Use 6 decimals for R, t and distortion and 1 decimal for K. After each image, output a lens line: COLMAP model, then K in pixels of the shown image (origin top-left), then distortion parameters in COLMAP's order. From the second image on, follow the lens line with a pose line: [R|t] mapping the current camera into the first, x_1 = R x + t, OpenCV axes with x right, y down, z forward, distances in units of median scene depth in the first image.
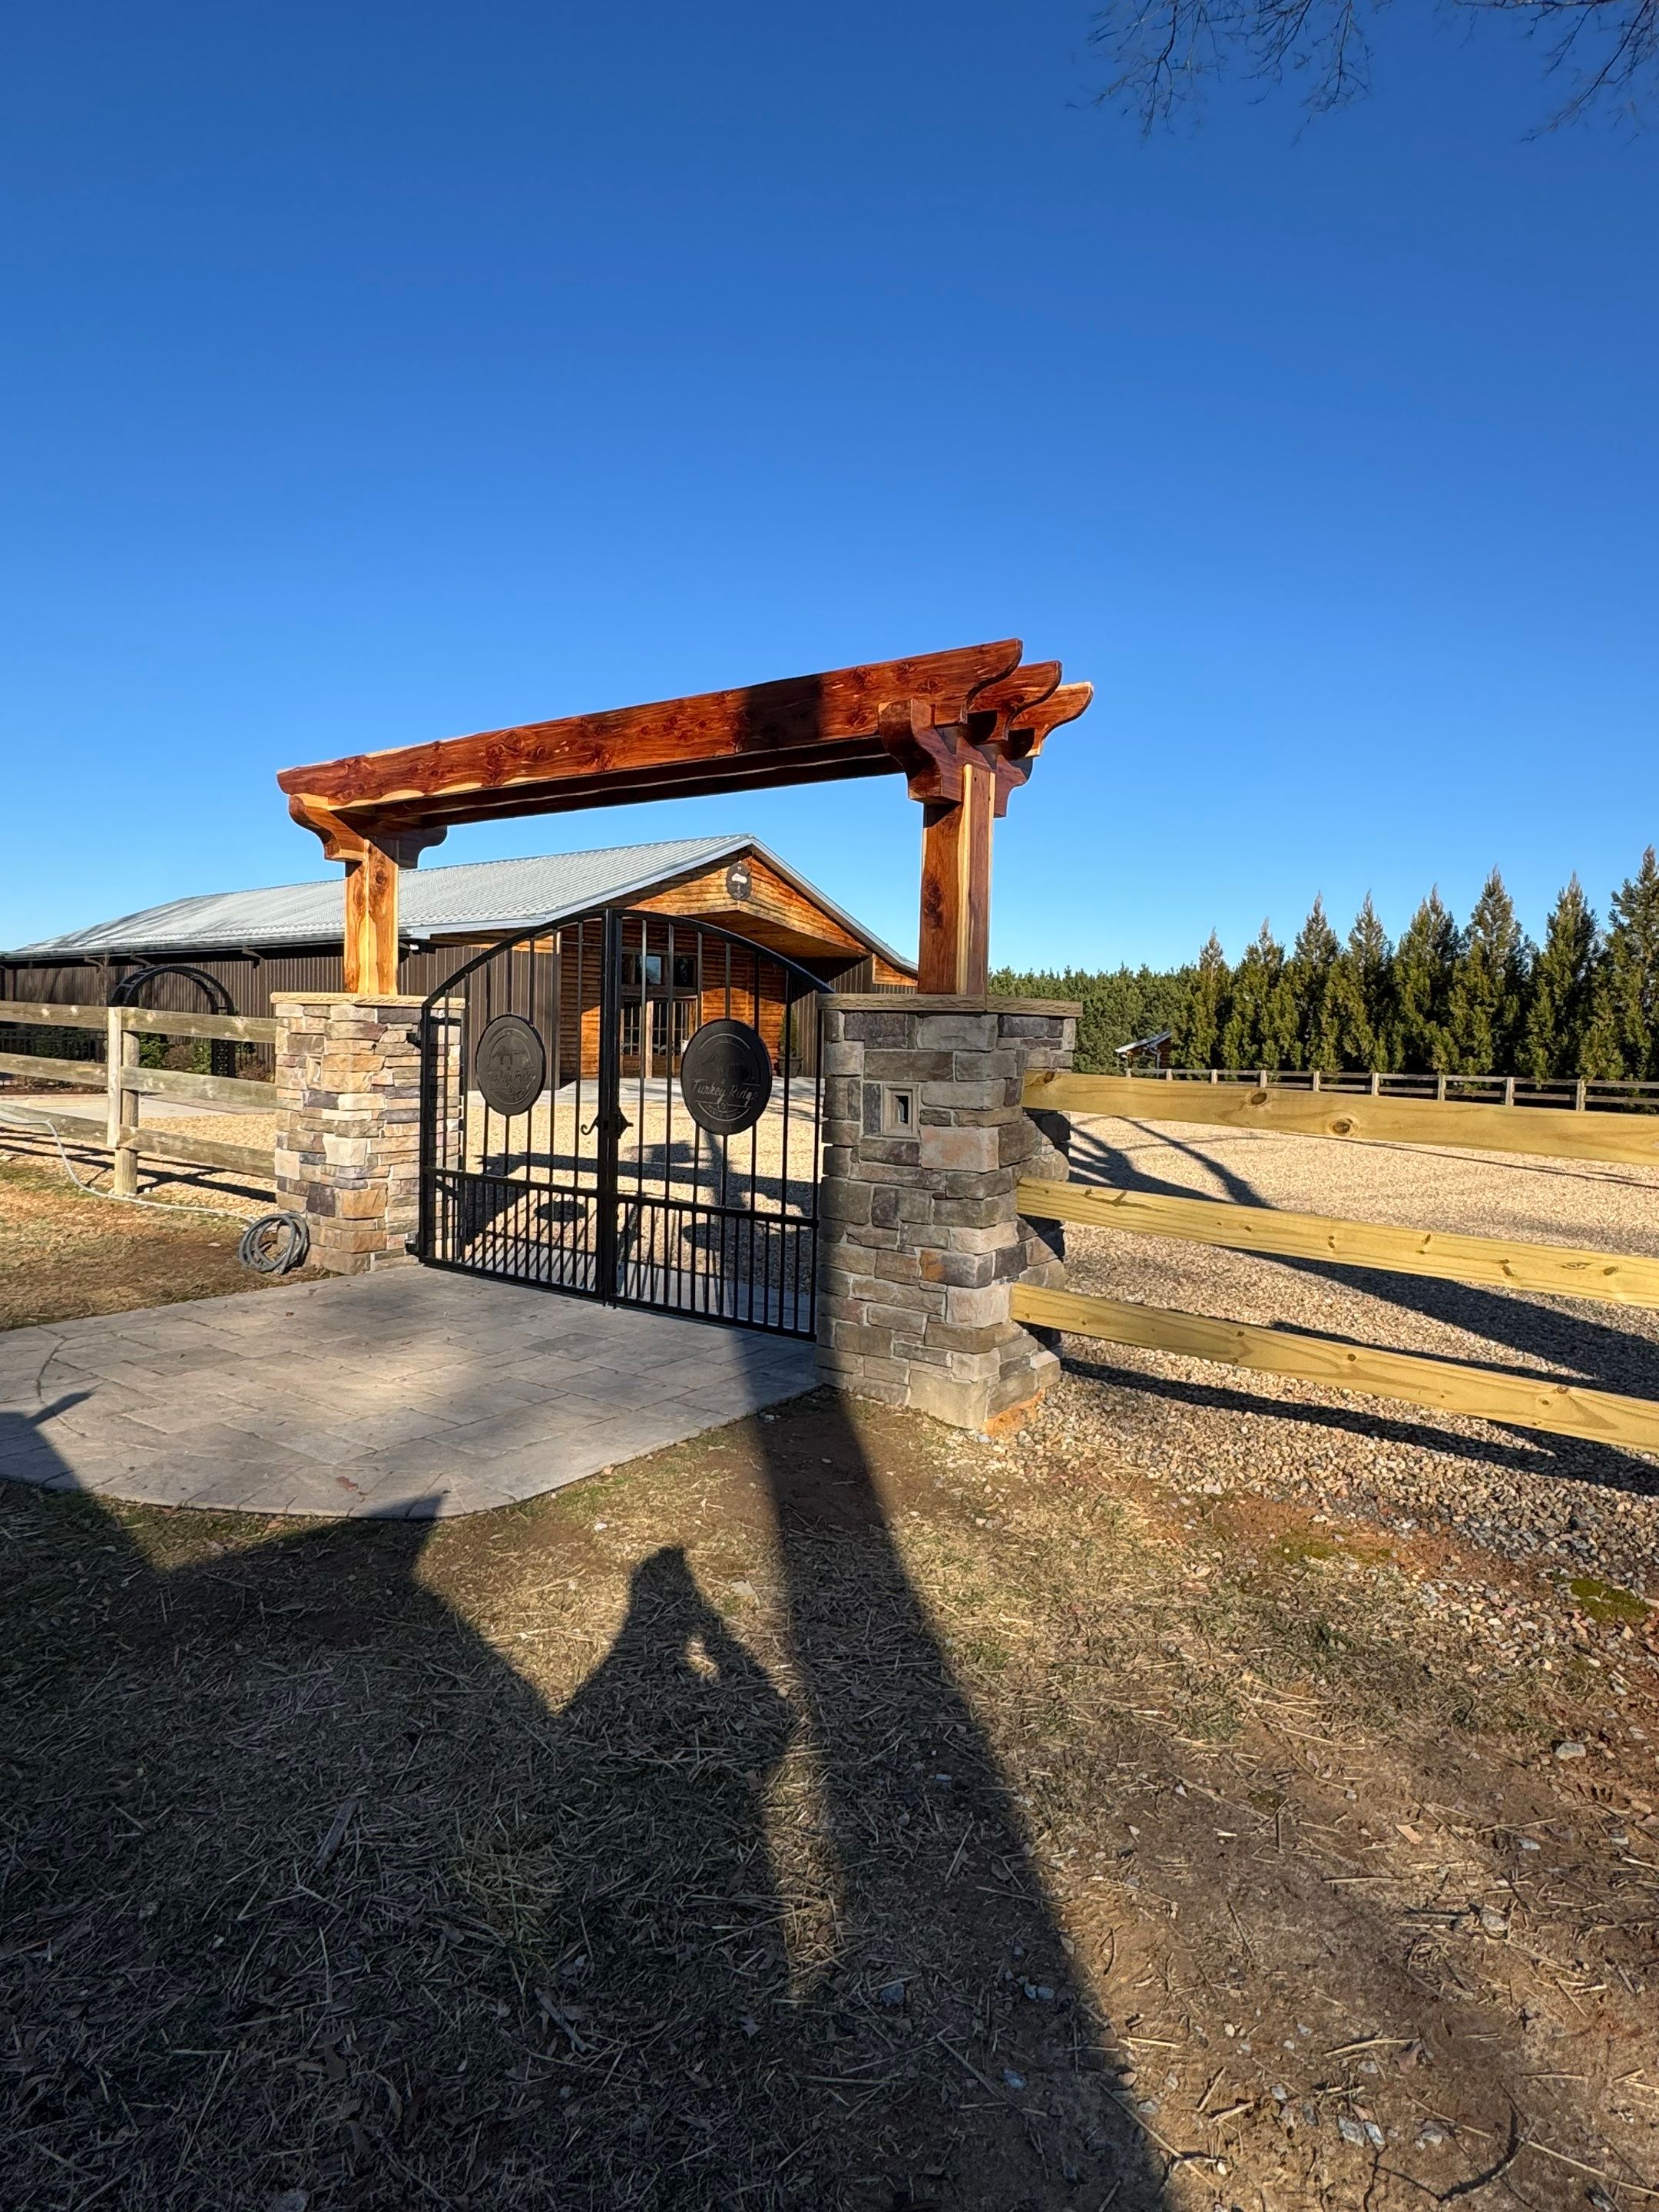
lens RADIAL K [[1246.1, 0, 826.1], [0, 1246.1, 1108.8], [0, 0, 1]] dist [-0.002161, 0.000459]
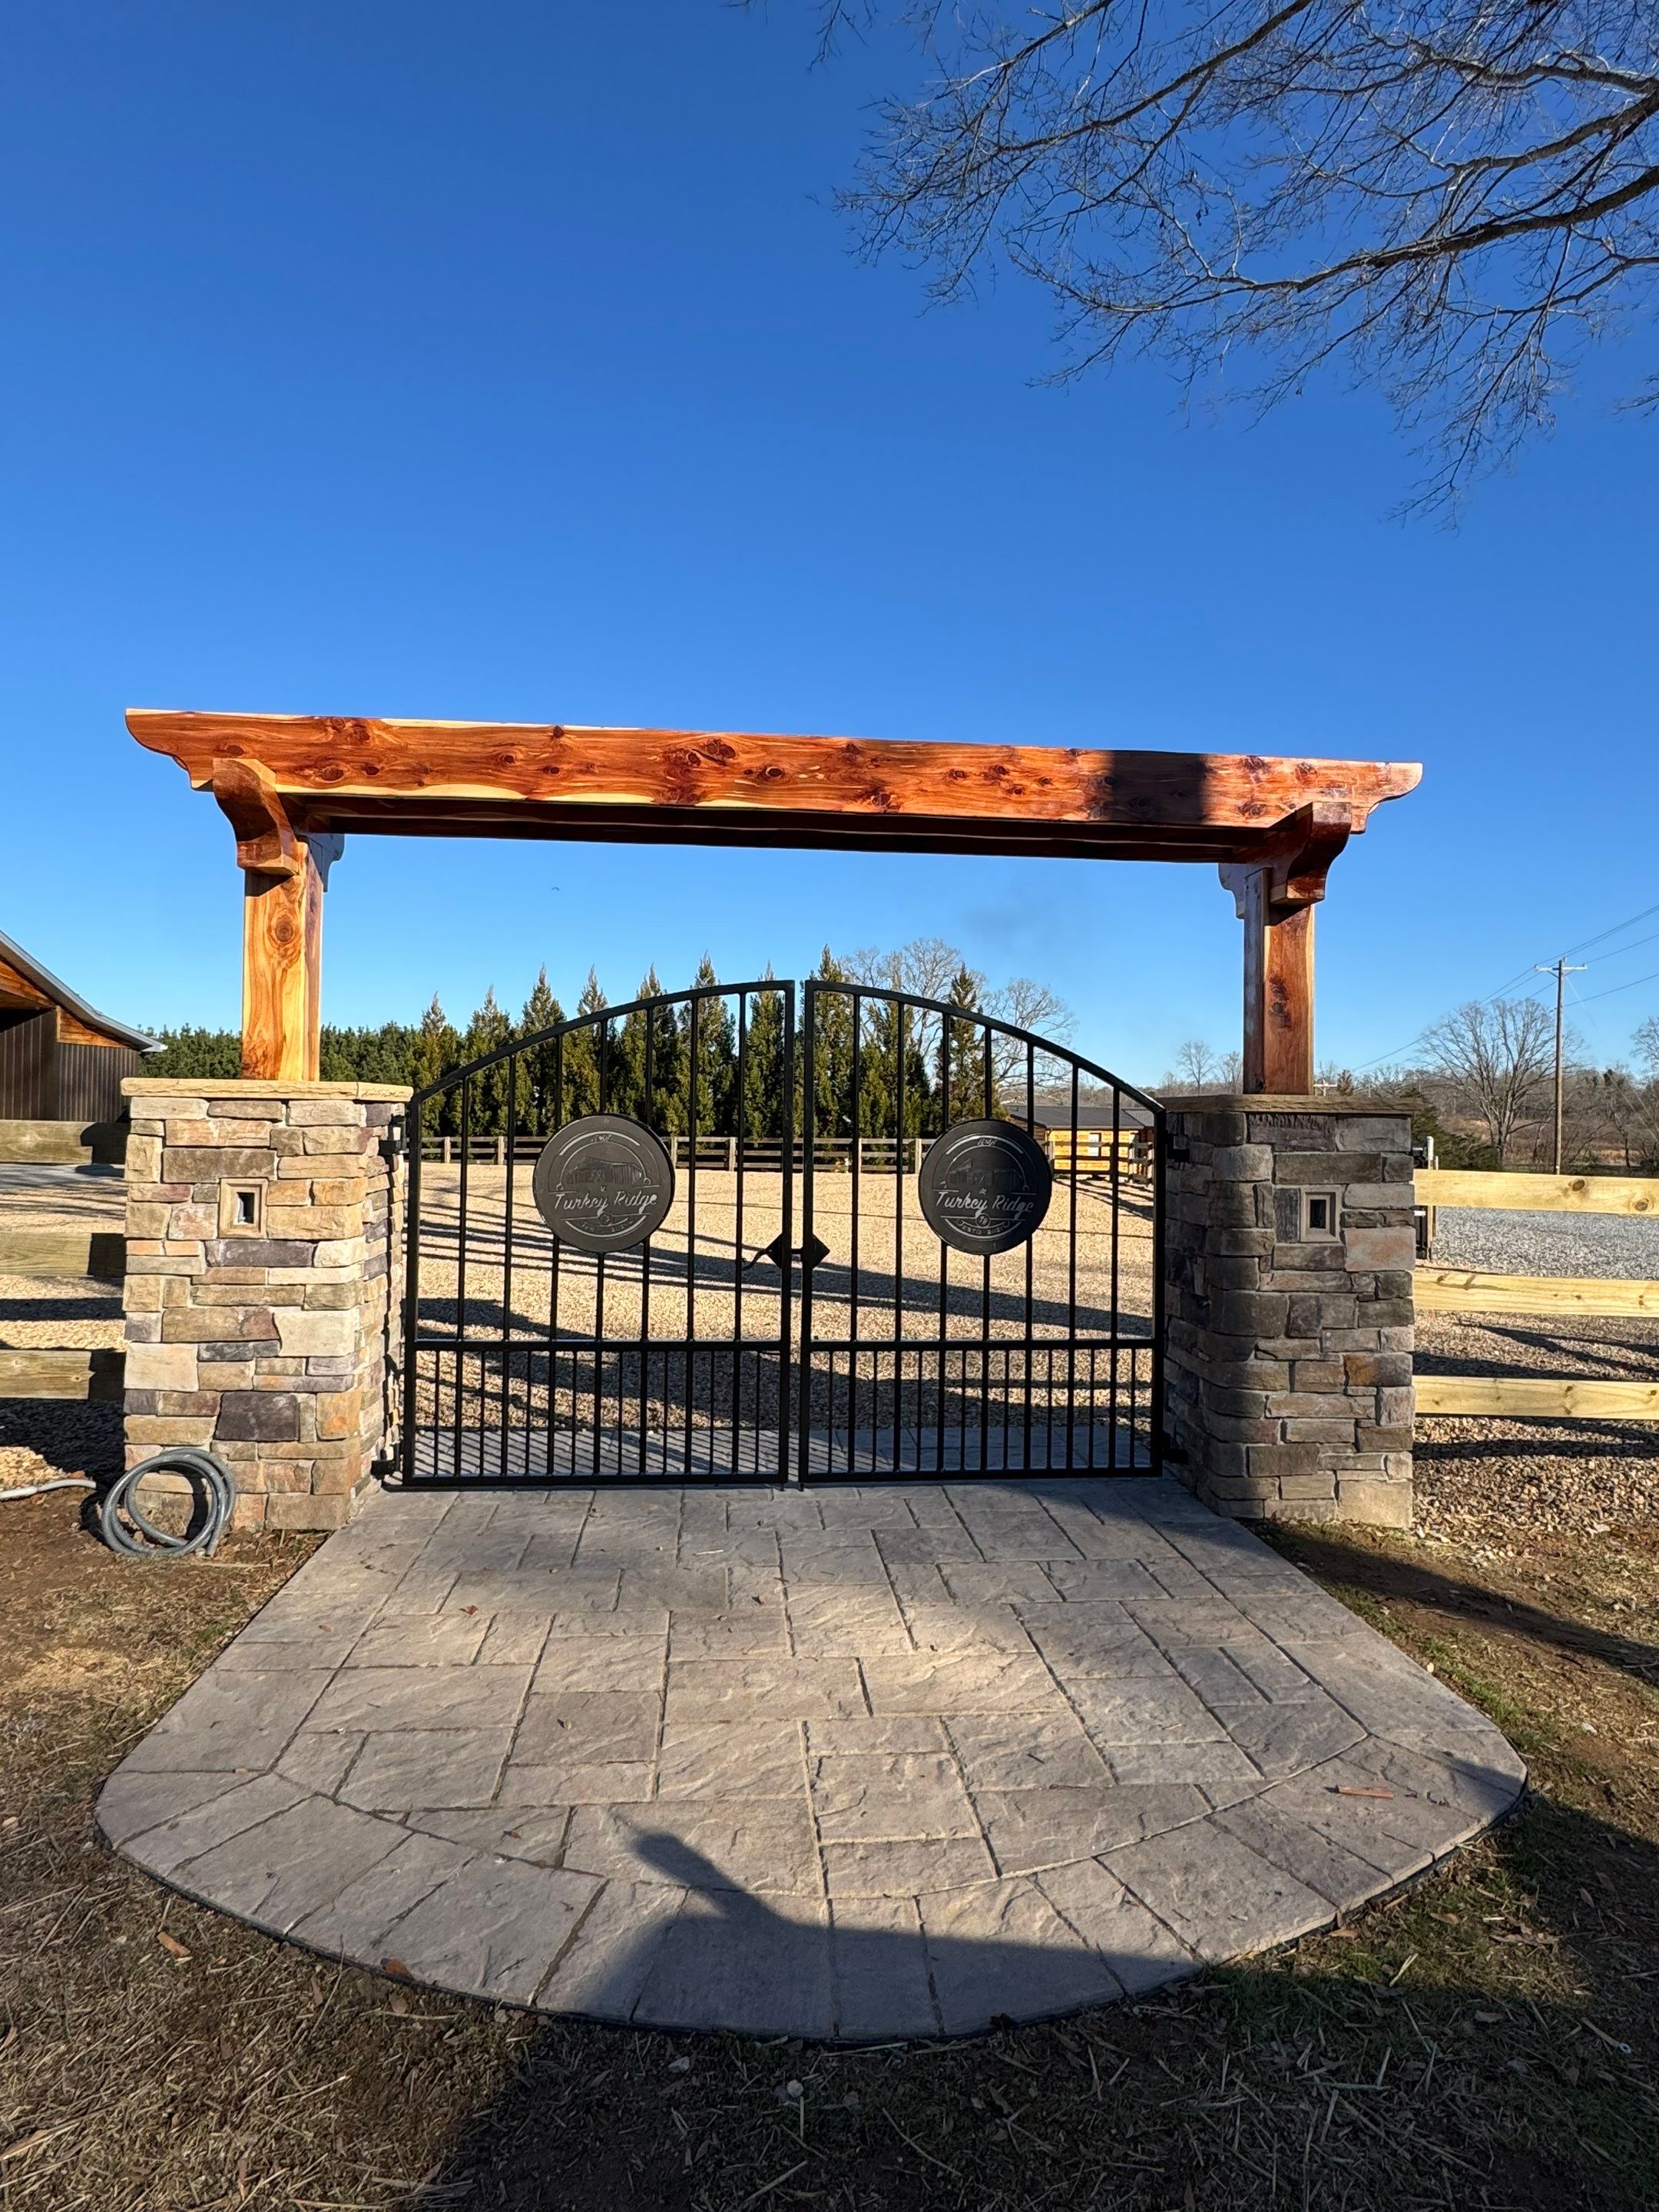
lens RADIAL K [[1246.1, 0, 830.6], [0, 1246.1, 1105.2], [0, 0, 1]] dist [-0.002161, 0.000459]
pose [[0.758278, -0.010972, 0.651839, -0.602566], [0.045054, 0.998350, -0.035607, -0.046518], [-0.650373, 0.056368, 0.757521, 0.352166]]
